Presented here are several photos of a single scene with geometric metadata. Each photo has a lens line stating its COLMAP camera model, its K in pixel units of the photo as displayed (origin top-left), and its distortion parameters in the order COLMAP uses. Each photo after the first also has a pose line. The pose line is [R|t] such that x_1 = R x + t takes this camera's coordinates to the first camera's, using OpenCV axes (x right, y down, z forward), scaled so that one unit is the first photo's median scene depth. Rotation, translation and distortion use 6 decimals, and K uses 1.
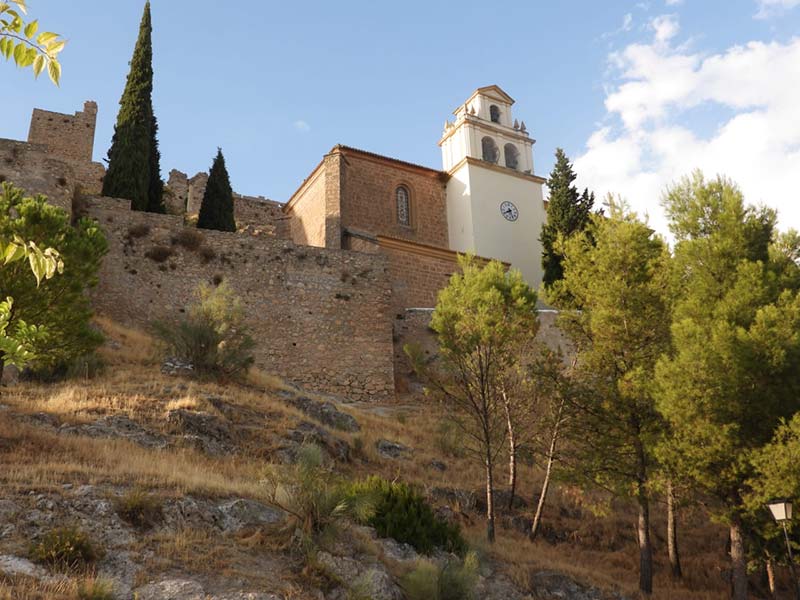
lens RADIAL K [[827.3, 0, 400.0], [0, 827.3, 300.0], [0, 0, 1]] dist [-0.005219, -0.002888]
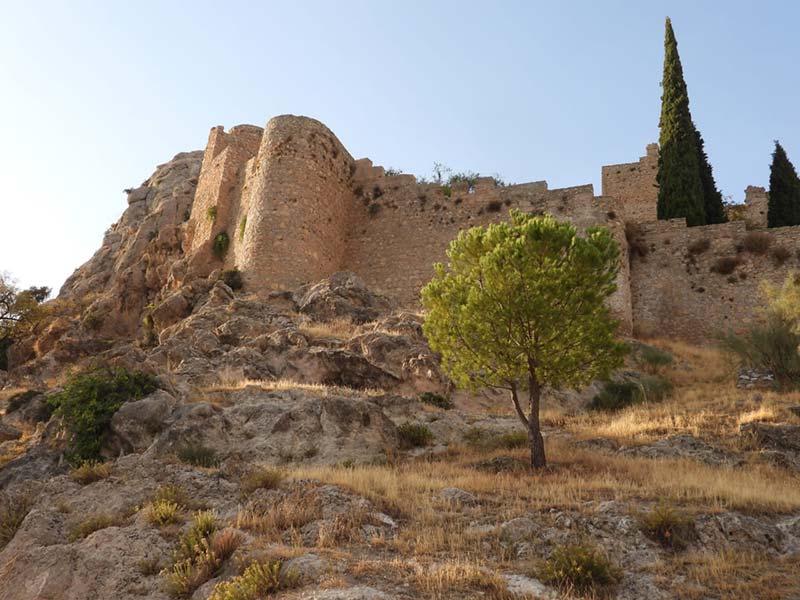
lens RADIAL K [[827.3, 0, 400.0], [0, 827.3, 300.0], [0, 0, 1]] dist [-0.005219, -0.002888]
pose [[0.746051, -0.191106, -0.637877, 0.032921], [0.159546, 0.981331, -0.107401, 0.037609], [0.646493, -0.021644, 0.762613, 0.094751]]
